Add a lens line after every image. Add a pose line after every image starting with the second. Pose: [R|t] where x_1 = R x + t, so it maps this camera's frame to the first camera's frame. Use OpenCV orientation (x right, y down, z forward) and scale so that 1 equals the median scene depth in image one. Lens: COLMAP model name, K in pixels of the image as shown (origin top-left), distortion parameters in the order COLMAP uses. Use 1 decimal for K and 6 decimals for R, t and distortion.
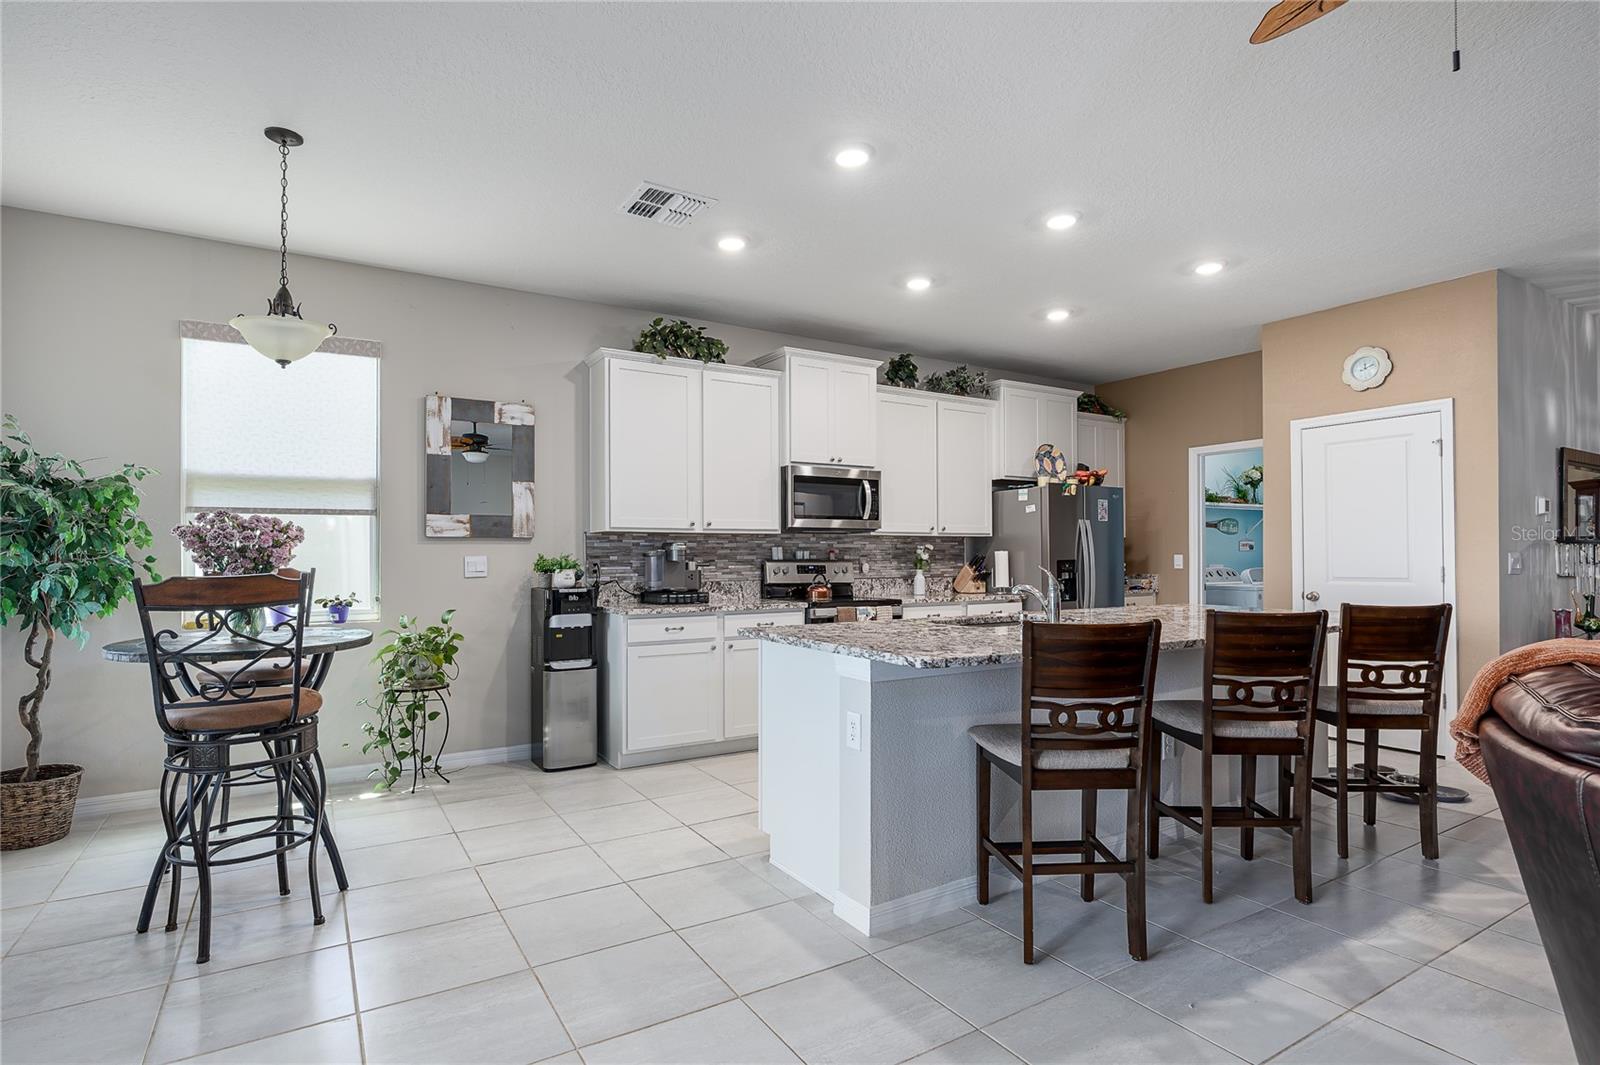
lens RADIAL K [[799.9, 0, 792.4], [0, 799.9, 543.1], [0, 0, 1]] dist [-0.006291, -0.000438]
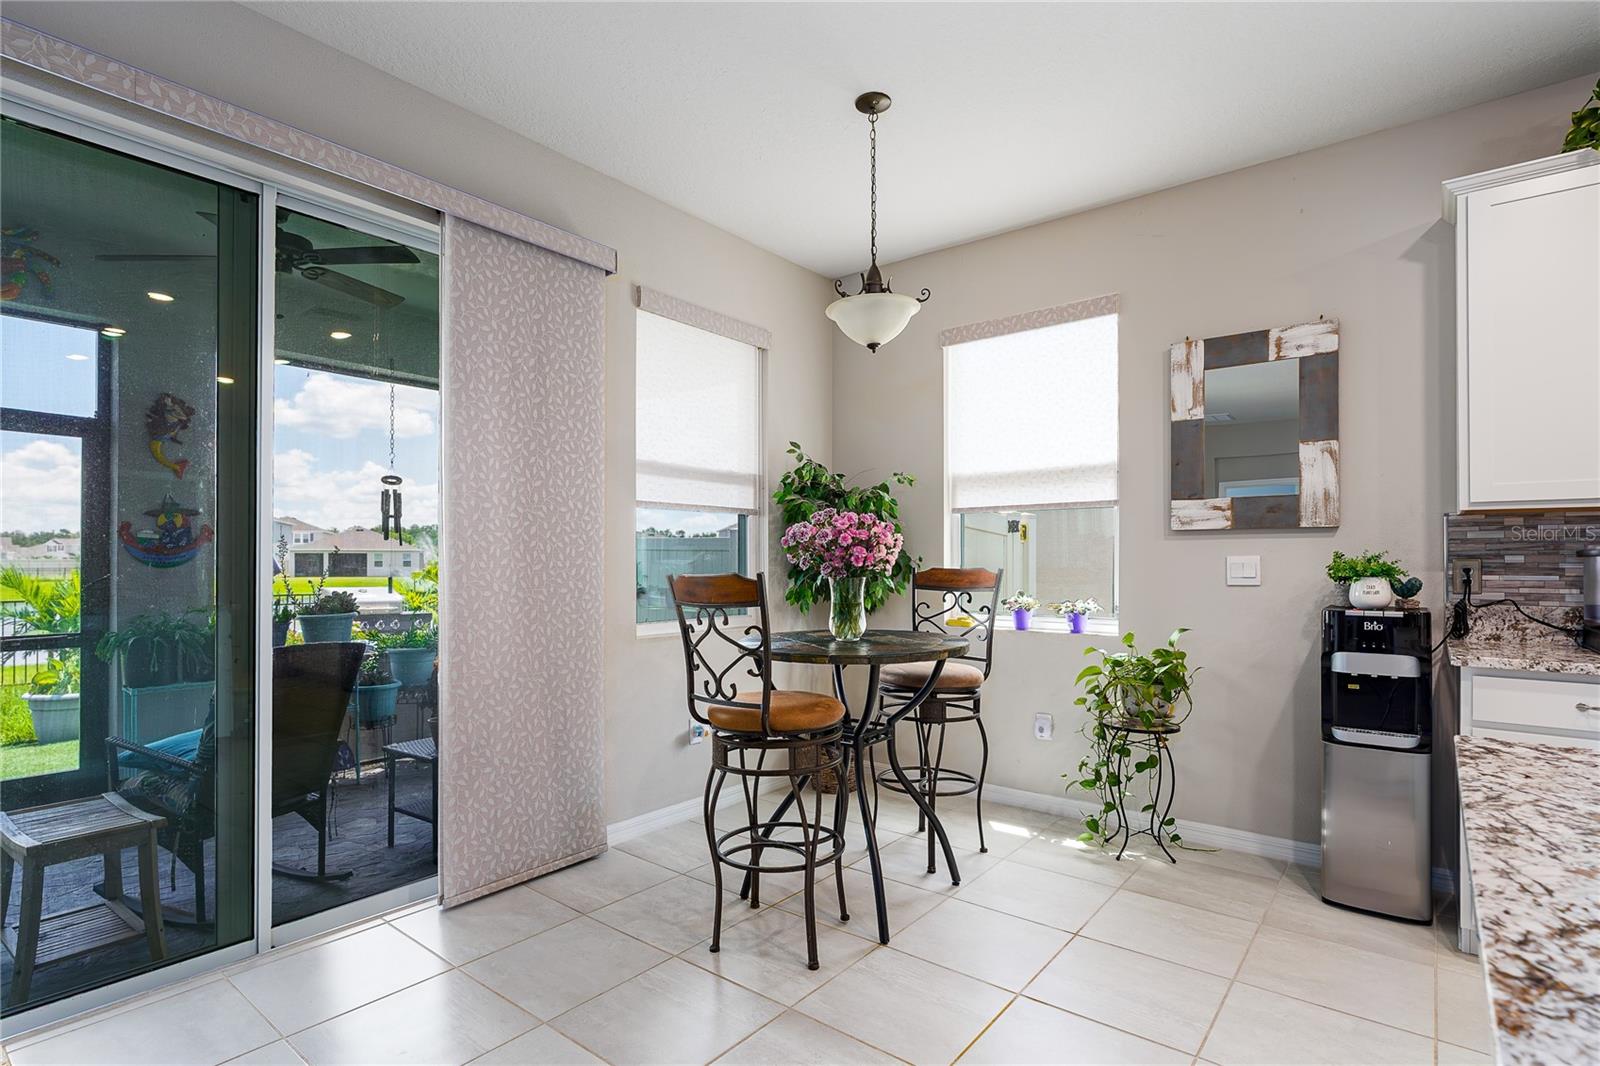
lens RADIAL K [[799.9, 0, 791.9], [0, 799.9, 553.3], [0, 0, 1]] dist [-0.006291, -0.000438]
pose [[0.332091, -0.003971, -0.943239, 0.136688], [0.013644, 0.999907, 0.000594, 0.008442], [0.943149, -0.013067, 0.332114, 0.394361]]
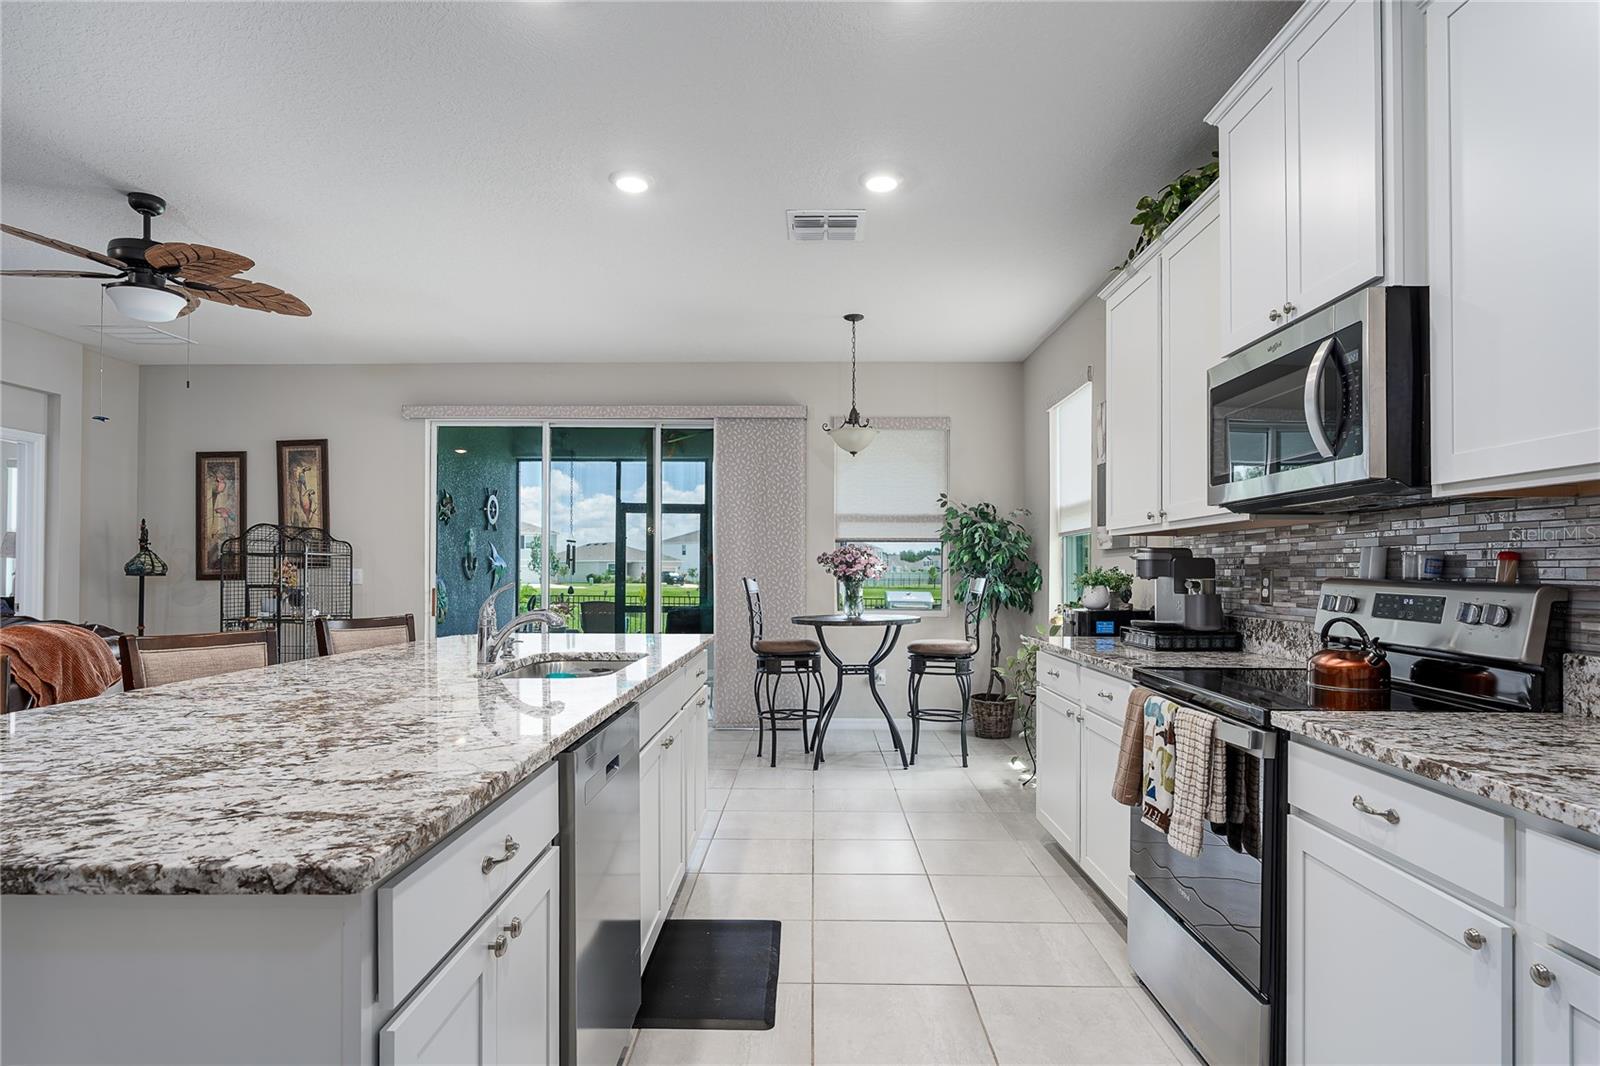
lens RADIAL K [[846.9, 0, 820.3], [0, 846.9, 567.7], [0, 0, 1]] dist [-0.002520, -0.000128]
pose [[-0.528698, -0.002142, -0.848807, 0.604941], [0.009667, 0.999917, -0.008544, 0.019815], [0.848755, -0.012722, -0.528634, 1.233948]]
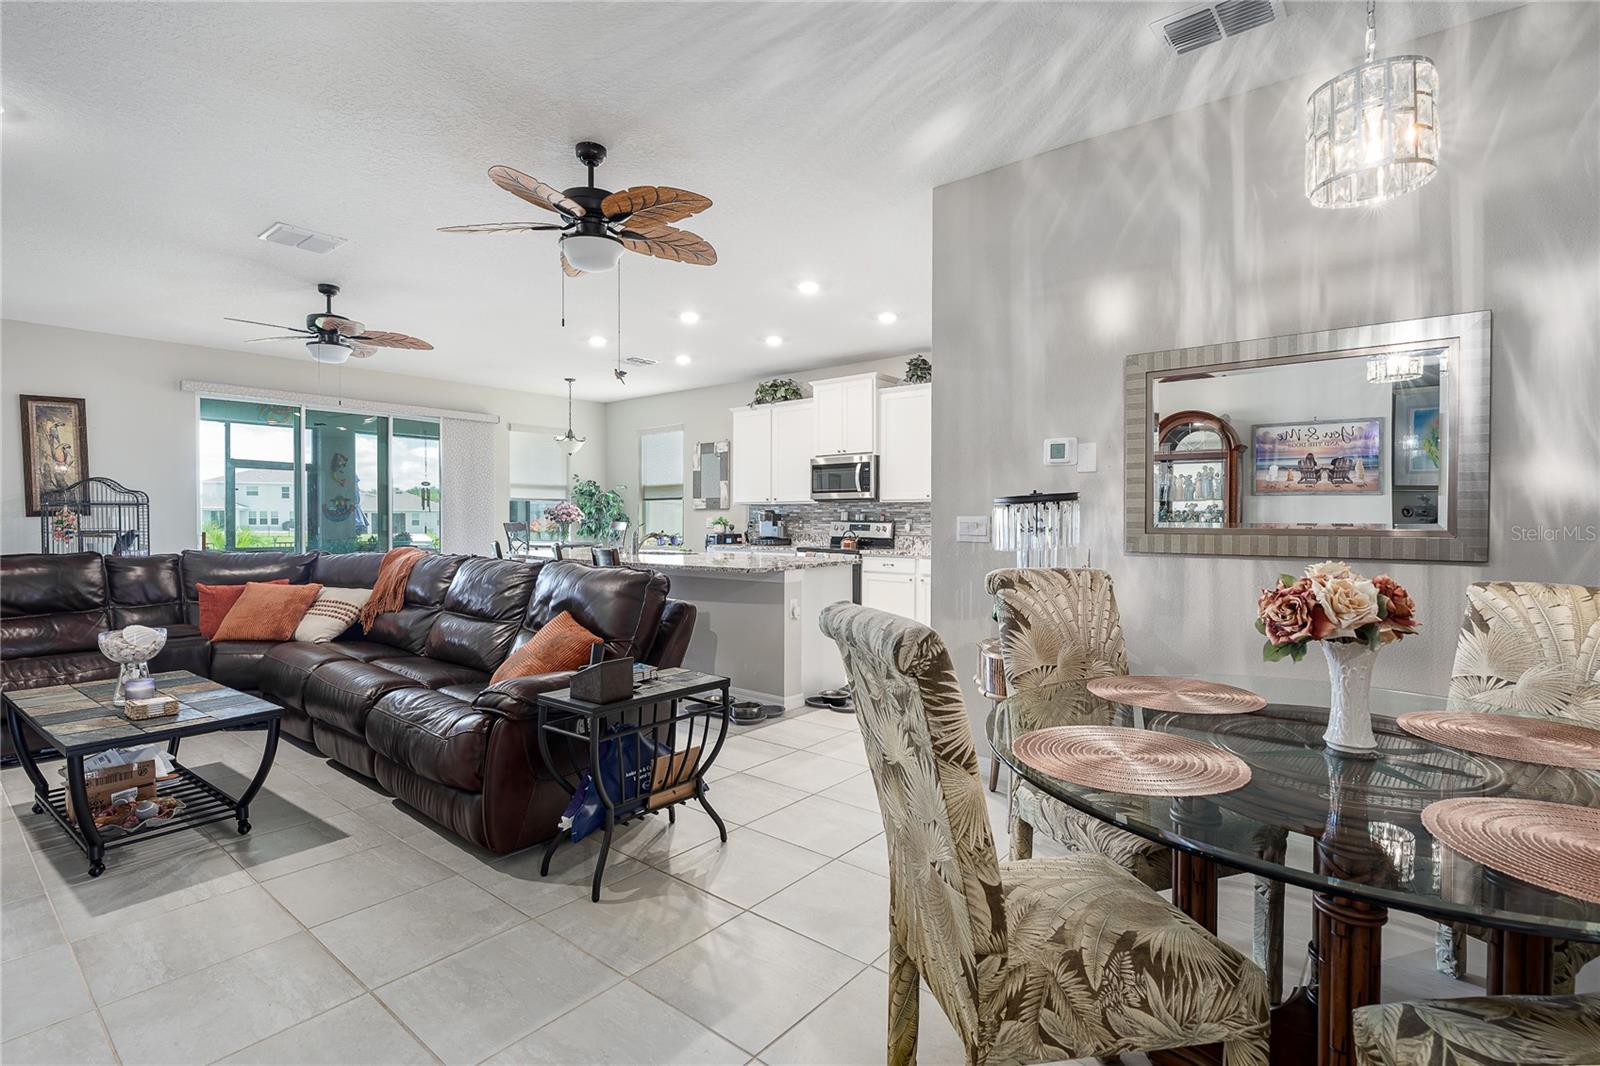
lens RADIAL K [[763.7, 0, 799.3], [0, 763.7, 533.5], [0, 0, 1]] dist [0.000388, 0.000034]
pose [[0.320846, 0.018957, -0.946942, 1.601473], [0.009910, 0.999678, 0.023370, 0.013301], [0.947080, -0.016882, 0.320555, 0.584969]]
